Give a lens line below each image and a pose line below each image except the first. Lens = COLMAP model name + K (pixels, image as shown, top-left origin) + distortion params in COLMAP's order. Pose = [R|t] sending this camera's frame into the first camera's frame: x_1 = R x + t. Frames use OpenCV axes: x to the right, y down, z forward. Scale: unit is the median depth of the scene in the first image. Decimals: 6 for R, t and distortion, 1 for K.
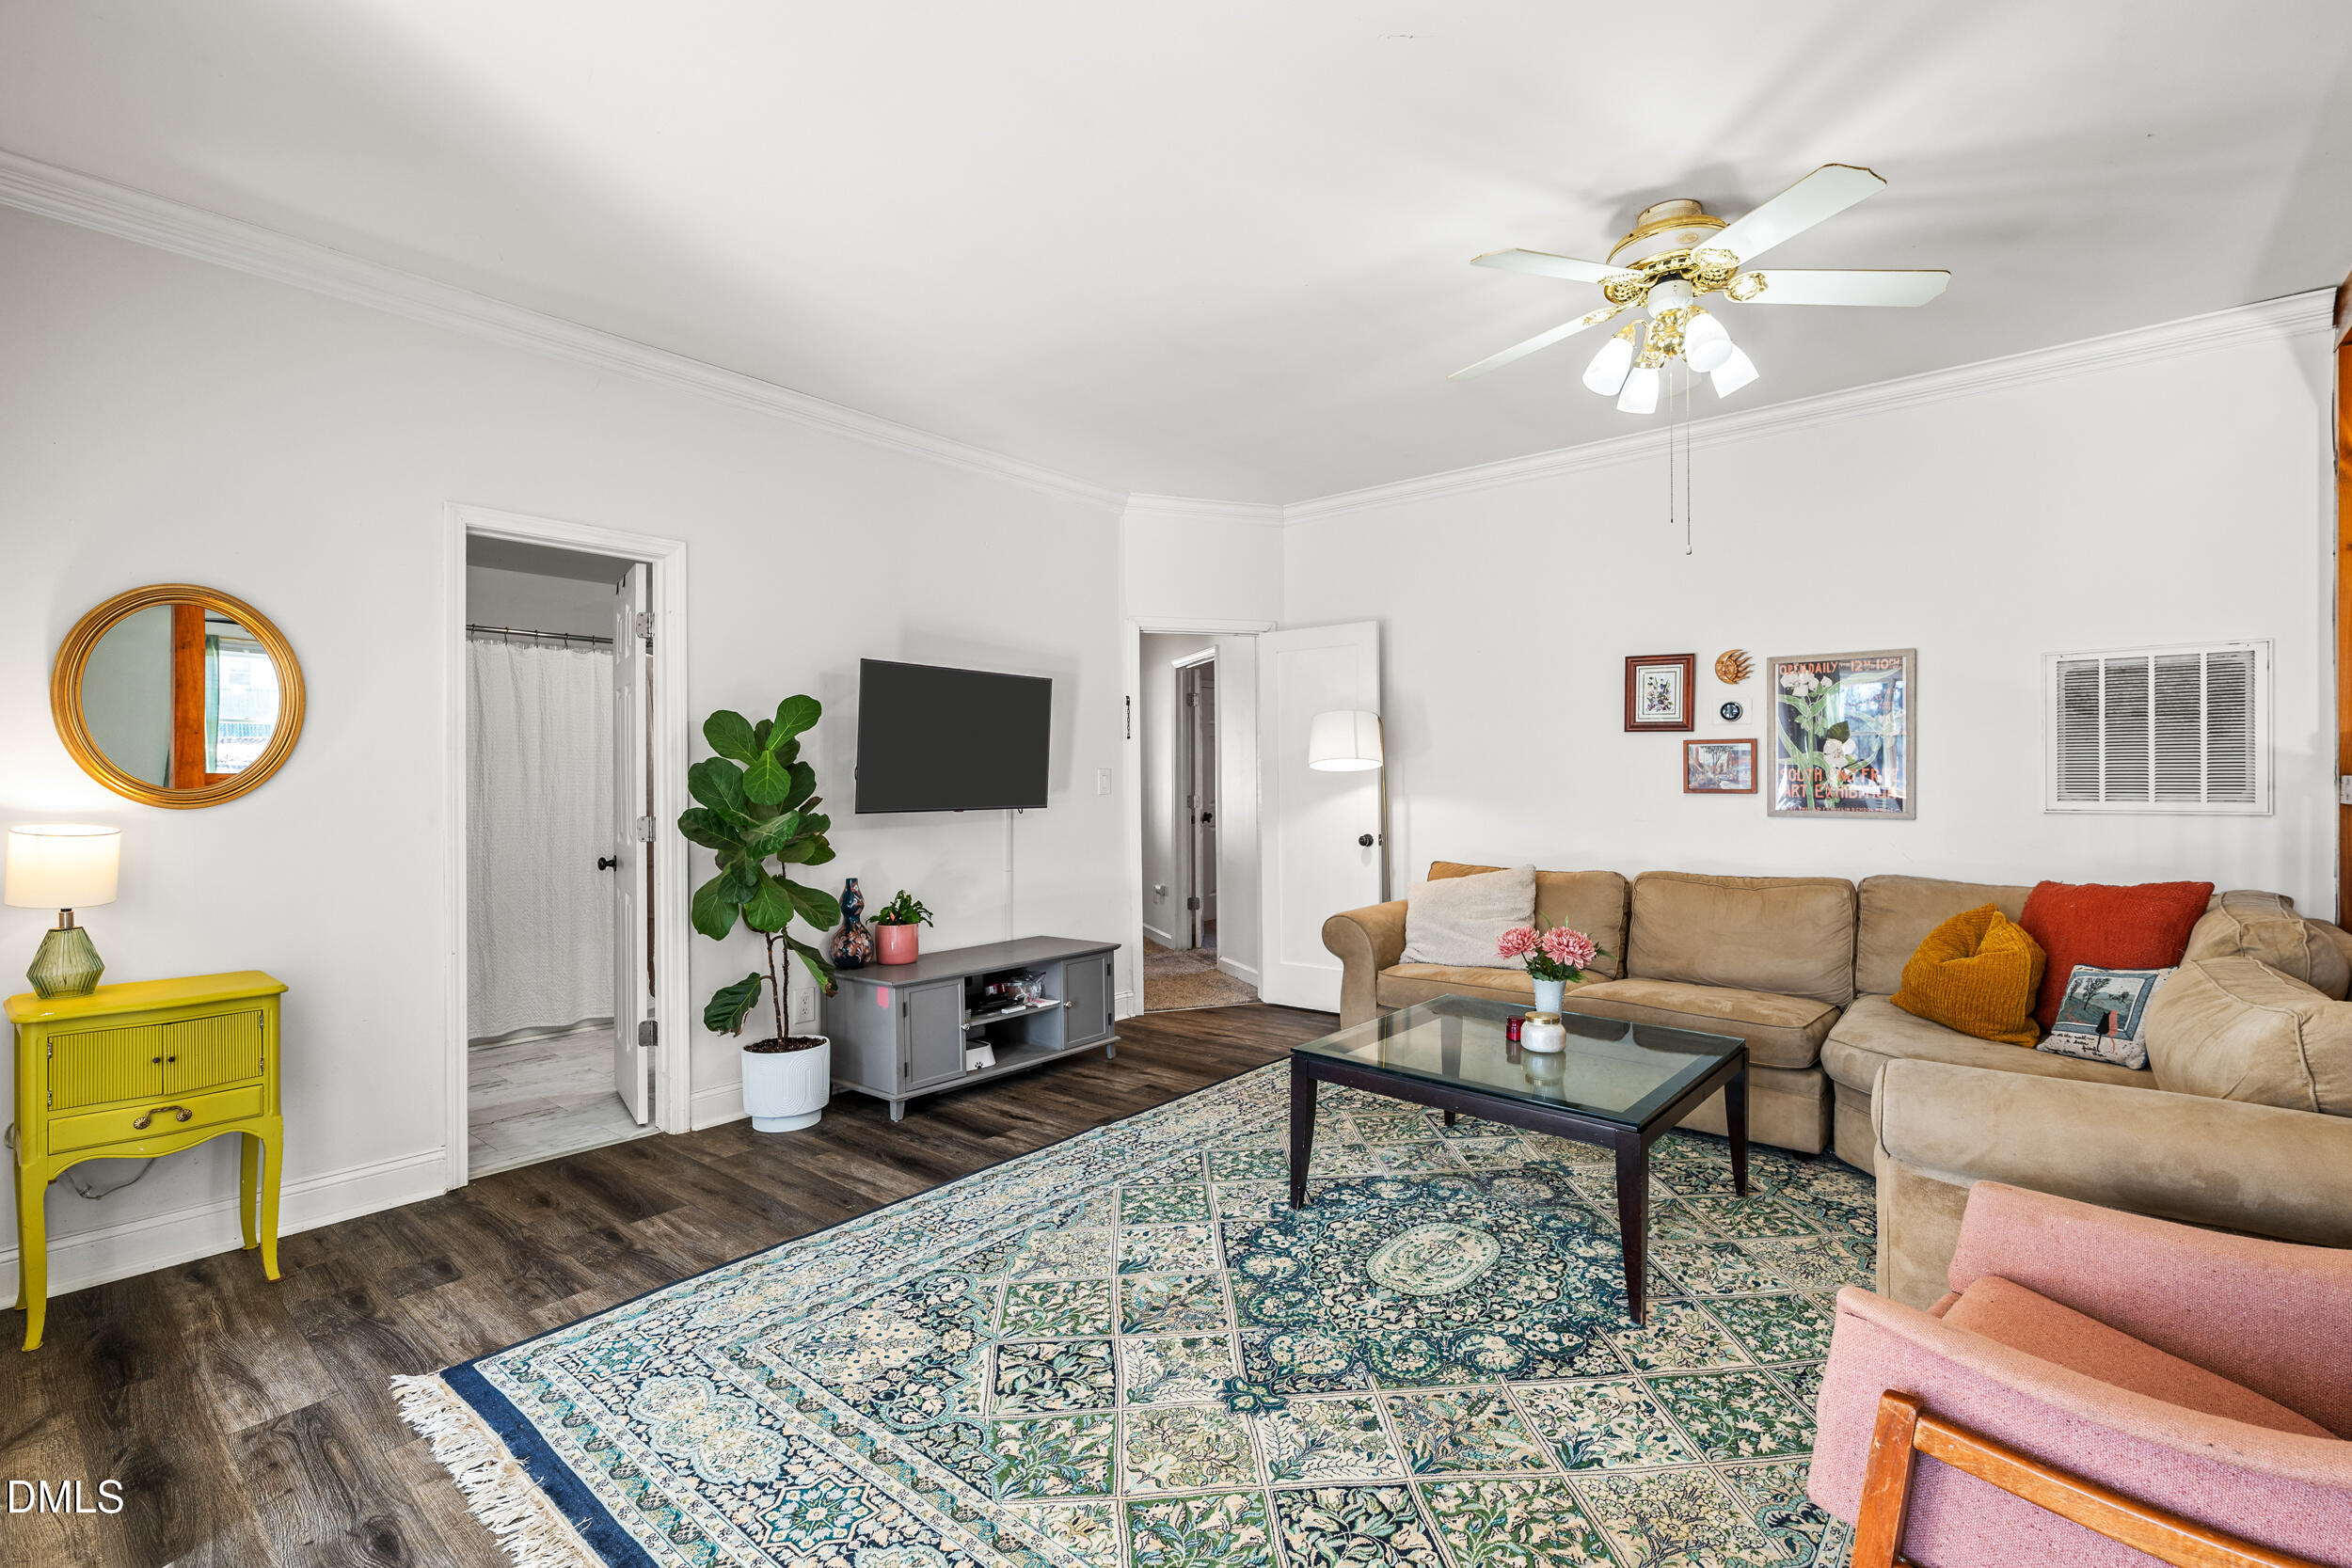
lens RADIAL K [[1049.8, 0, 1170.1], [0, 1049.8, 769.9], [0, 0, 1]] dist [-0.001801, 0.000162]
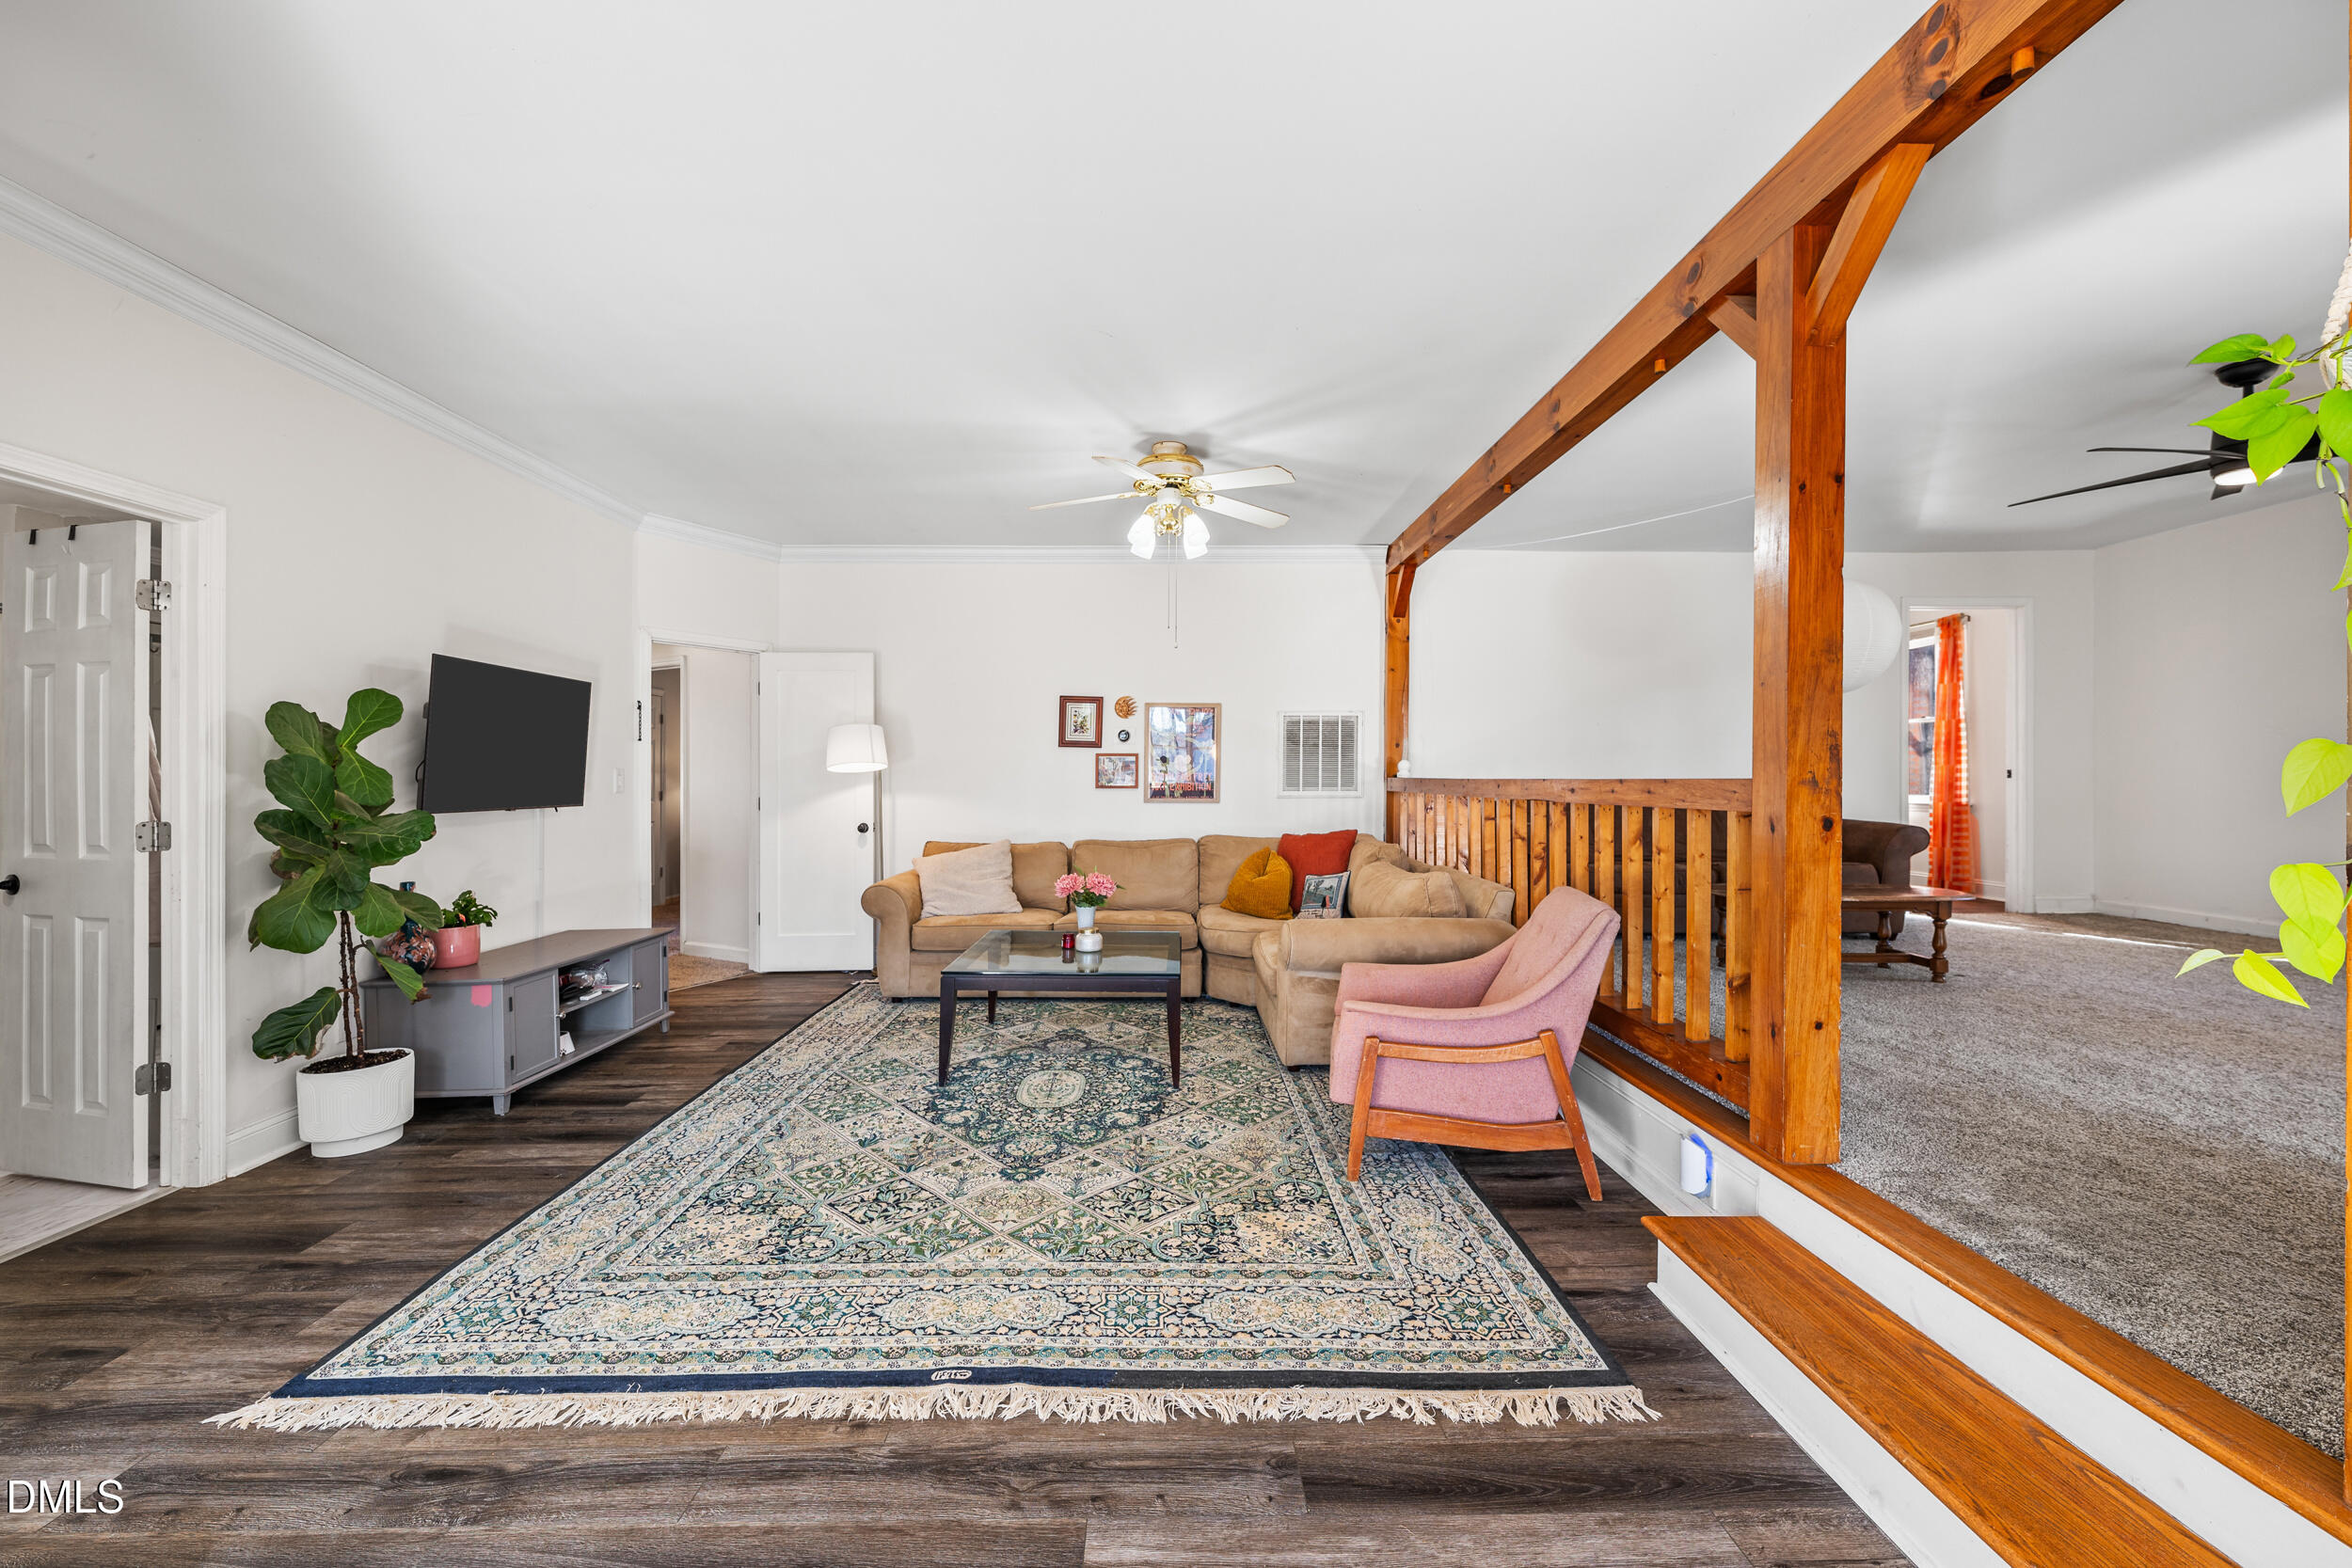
lens RADIAL K [[930.5, 0, 1173.9], [0, 930.5, 774.8], [0, 0, 1]] dist [-0.000981, -0.000028]
pose [[0.751896, 0.004158, 0.659269, -0.433154], [-0.006370, 0.999979, 0.000958, 0.000758], [-0.659251, -0.004920, 0.751907, -0.121898]]
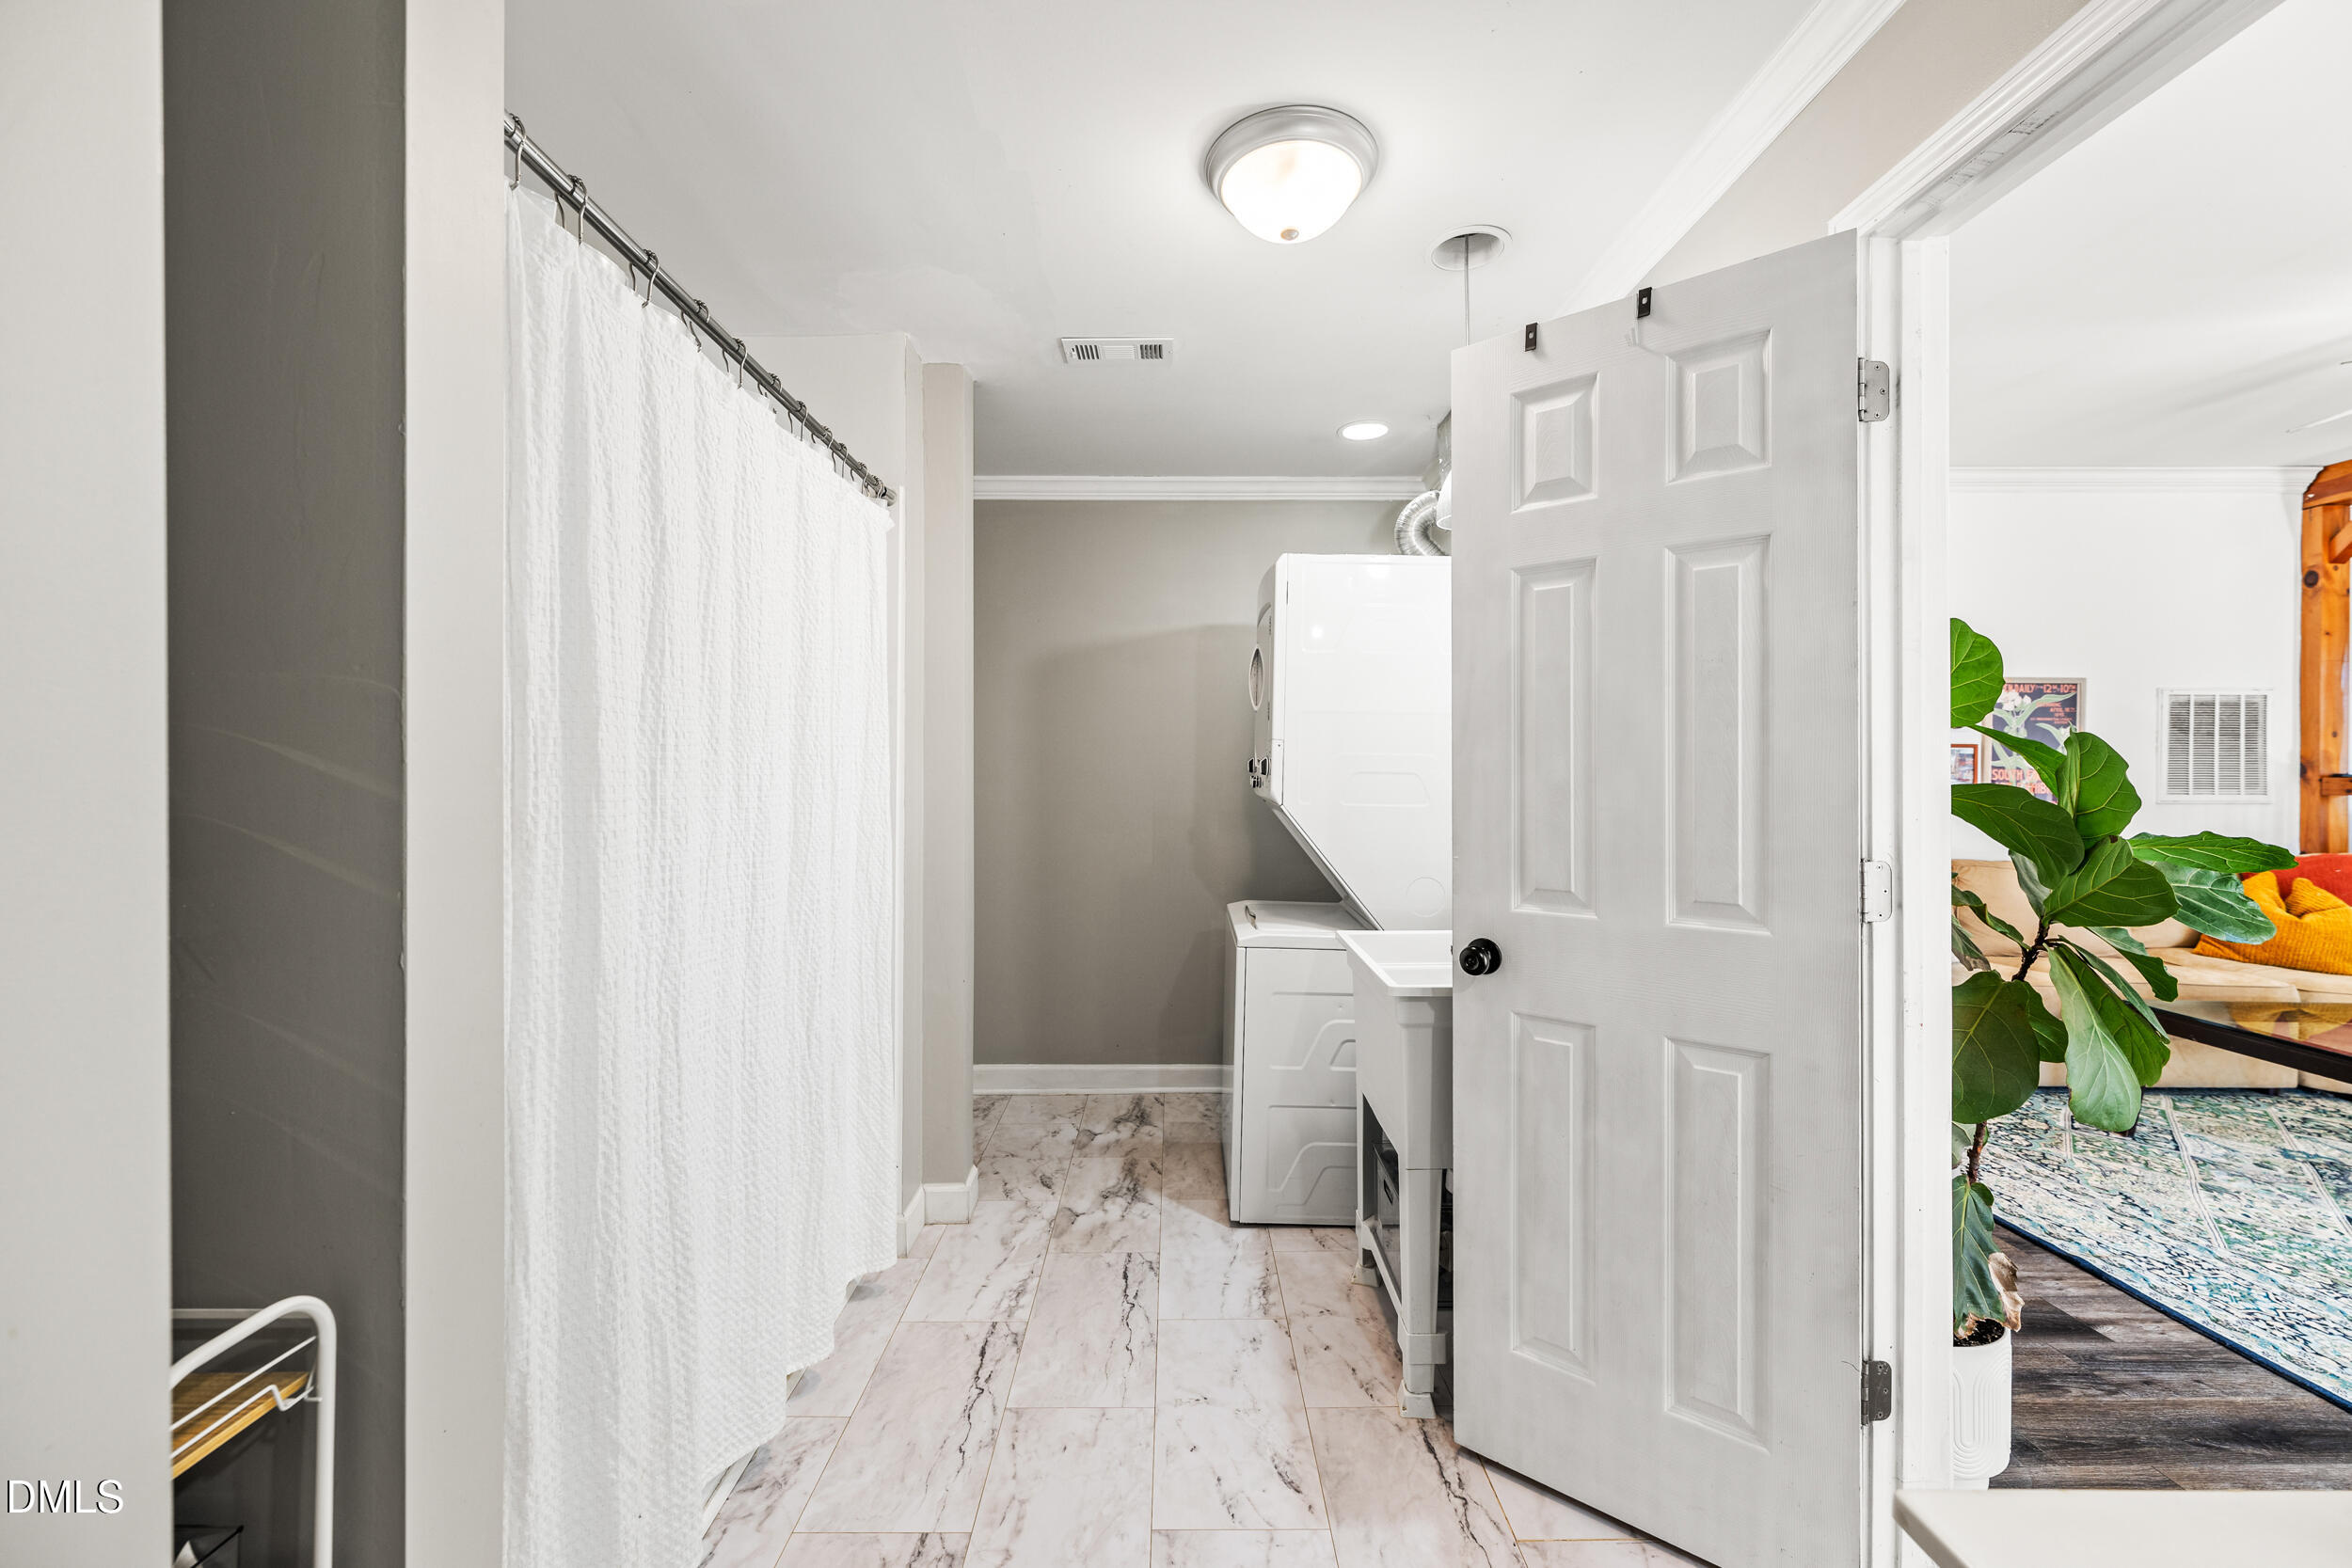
lens RADIAL K [[919.6, 0, 1177.0], [0, 919.6, 772.7], [0, 0, 1]] dist [-0.000669, -0.000041]
pose [[0.760485, 0.006721, 0.649321, -1.087866], [-0.009236, 0.999957, 0.000467, 0.013733], [-0.649290, -0.006352, 0.760515, 1.058633]]
